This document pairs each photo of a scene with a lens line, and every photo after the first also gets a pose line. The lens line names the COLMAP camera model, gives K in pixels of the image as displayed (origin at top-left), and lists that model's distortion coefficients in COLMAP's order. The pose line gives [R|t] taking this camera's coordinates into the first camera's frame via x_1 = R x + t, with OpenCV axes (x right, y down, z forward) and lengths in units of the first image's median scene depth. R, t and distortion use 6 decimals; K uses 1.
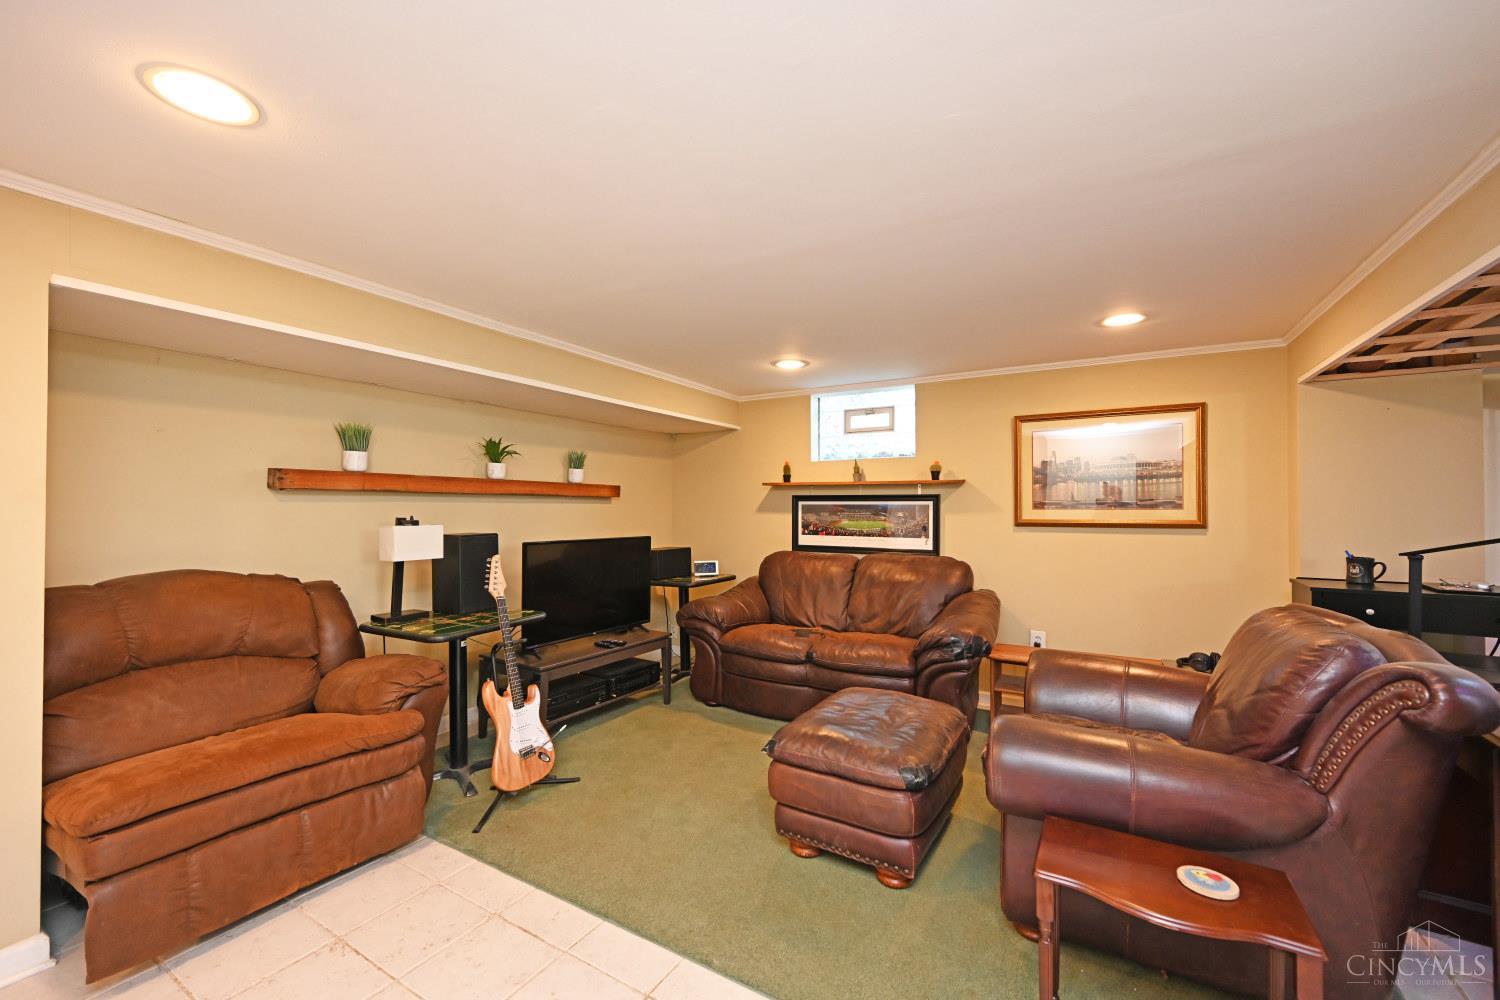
lens RADIAL K [[593.3, 0, 749.6], [0, 593.3, 502.6], [0, 0, 1]] dist [0.000919, -0.000016]
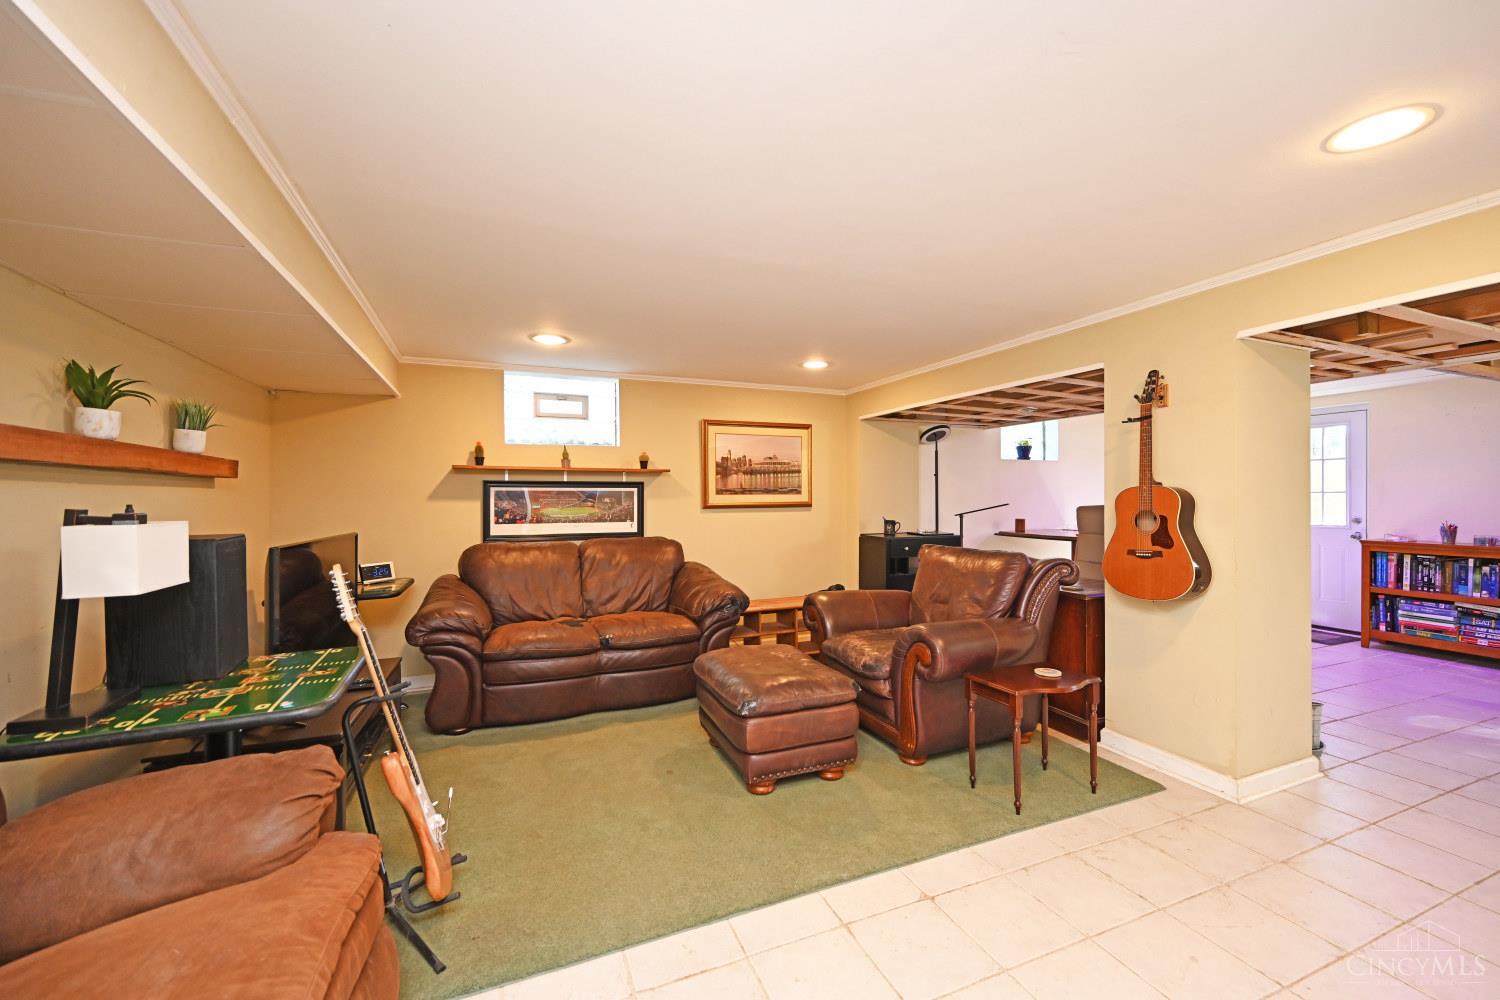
lens RADIAL K [[576.7, 0, 750.0], [0, 576.7, 500.0], [0, 0, 1]] dist [-0.001169, -0.000095]
pose [[0.608528, -0.007978, 0.793493, -0.416604], [-0.002028, 0.999931, 0.011609, 0.007126], [-0.793530, -0.008673, 0.608469, 0.179819]]
